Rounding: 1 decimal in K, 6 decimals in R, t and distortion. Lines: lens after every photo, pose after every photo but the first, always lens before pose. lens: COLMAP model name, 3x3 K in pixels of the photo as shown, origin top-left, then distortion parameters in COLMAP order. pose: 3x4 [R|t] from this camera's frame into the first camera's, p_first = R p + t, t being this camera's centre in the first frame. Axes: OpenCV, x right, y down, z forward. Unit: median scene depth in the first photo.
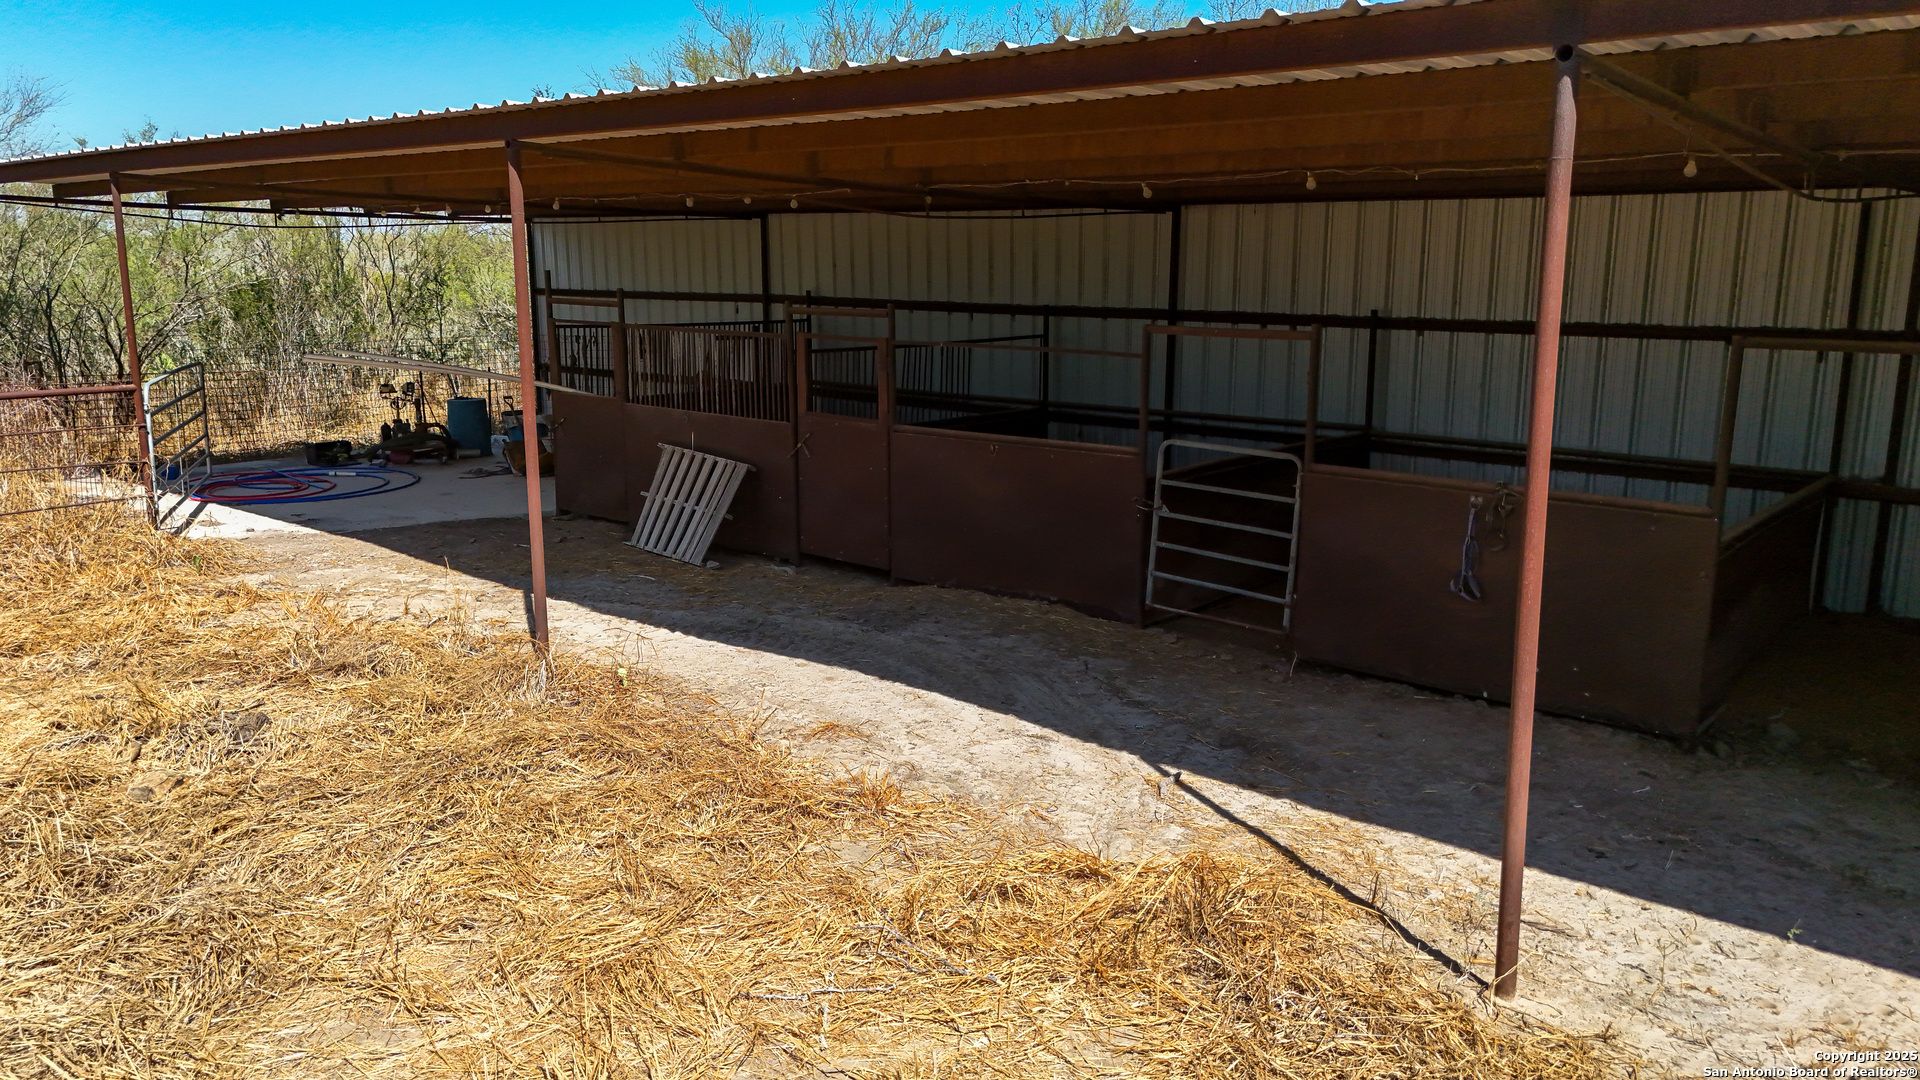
lens RADIAL K [[1414.4, 0, 960.0], [0, 1414.4, 540.0], [0, 0, 1]] dist [0.083819, -0.081186]
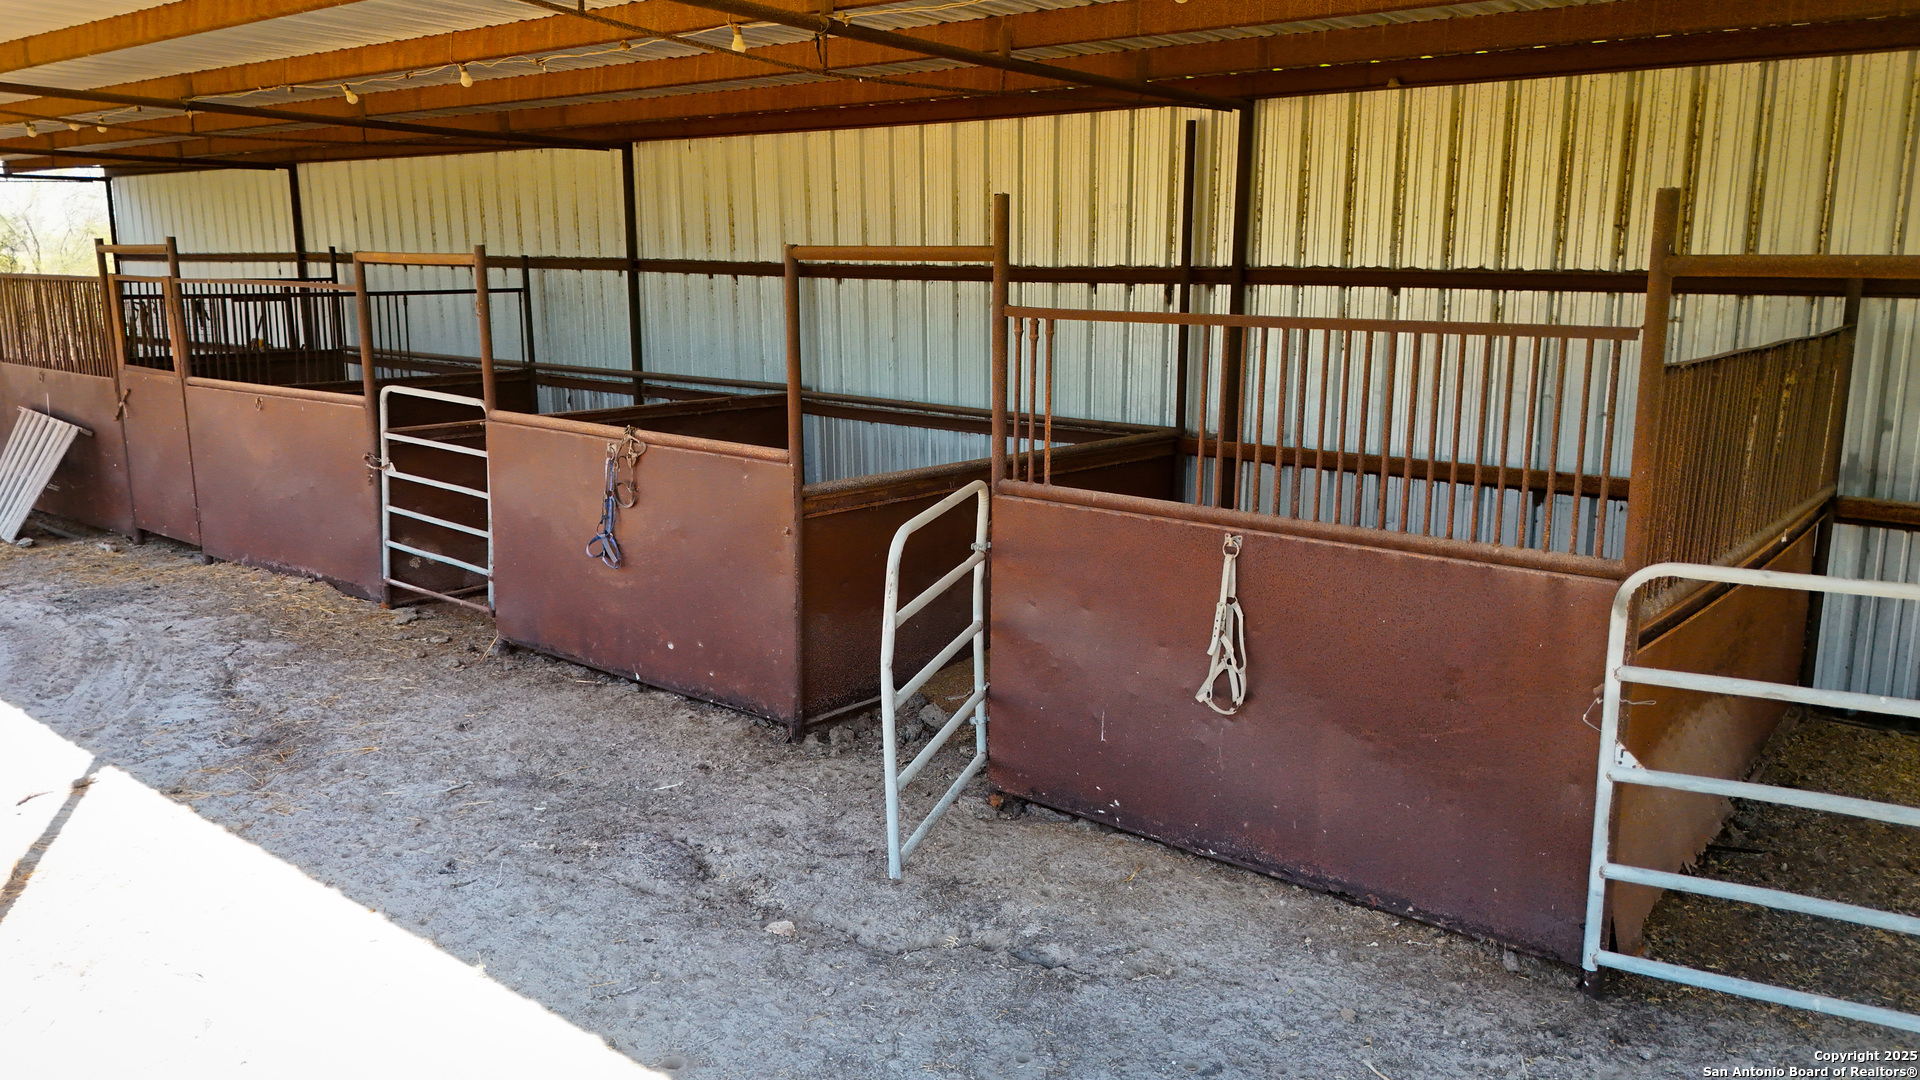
lens RADIAL K [[1421.3, 0, 960.0], [0, 1421.3, 540.0], [0, 0, 1]] dist [0.067931, -0.075452]
pose [[0.999610, -0.005806, 0.027304, 0.582681], [0.005780, 0.999983, 0.001042, 0.028705], [-0.027310, -0.000884, 0.999627, 0.154493]]
